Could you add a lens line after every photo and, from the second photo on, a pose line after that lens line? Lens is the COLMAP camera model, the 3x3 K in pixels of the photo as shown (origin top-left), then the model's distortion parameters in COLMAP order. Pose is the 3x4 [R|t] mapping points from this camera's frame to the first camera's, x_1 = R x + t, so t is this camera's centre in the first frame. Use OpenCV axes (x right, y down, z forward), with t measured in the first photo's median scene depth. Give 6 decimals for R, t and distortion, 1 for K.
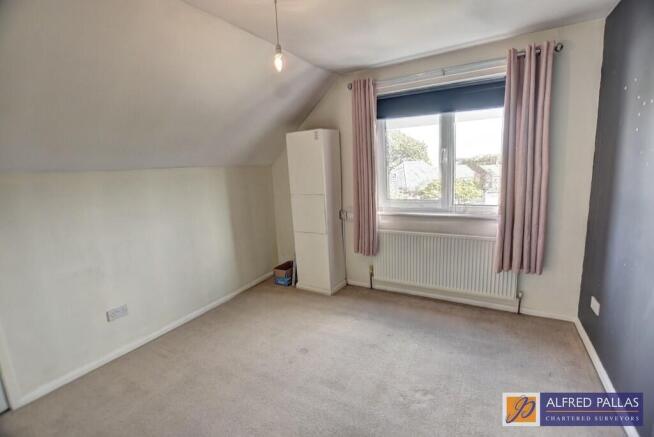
lens RADIAL K [[287.1, 0, 327.0], [0, 287.1, 218.5], [0, 0, 1]] dist [-0.029995, 0.000046]
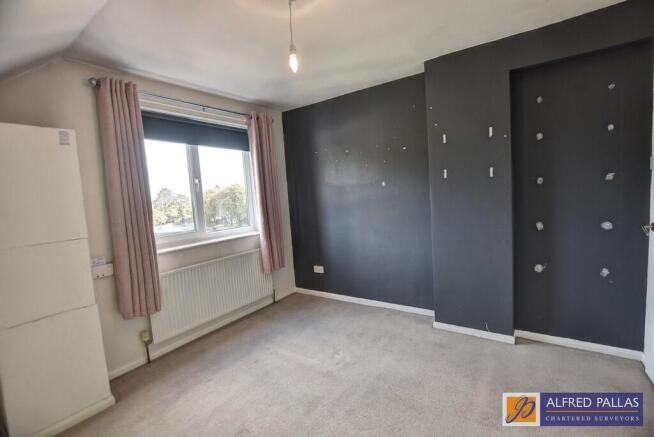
lens RADIAL K [[298.0, 0, 327.0], [0, 298.0, 218.5], [0, 0, 1]] dist [-0.000521, -0.000111]
pose [[0.091899, -0.039319, 0.994992, -0.641458], [0.241557, 0.970254, 0.016031, -0.011067], [-0.966025, 0.238874, 0.098663, 0.491478]]
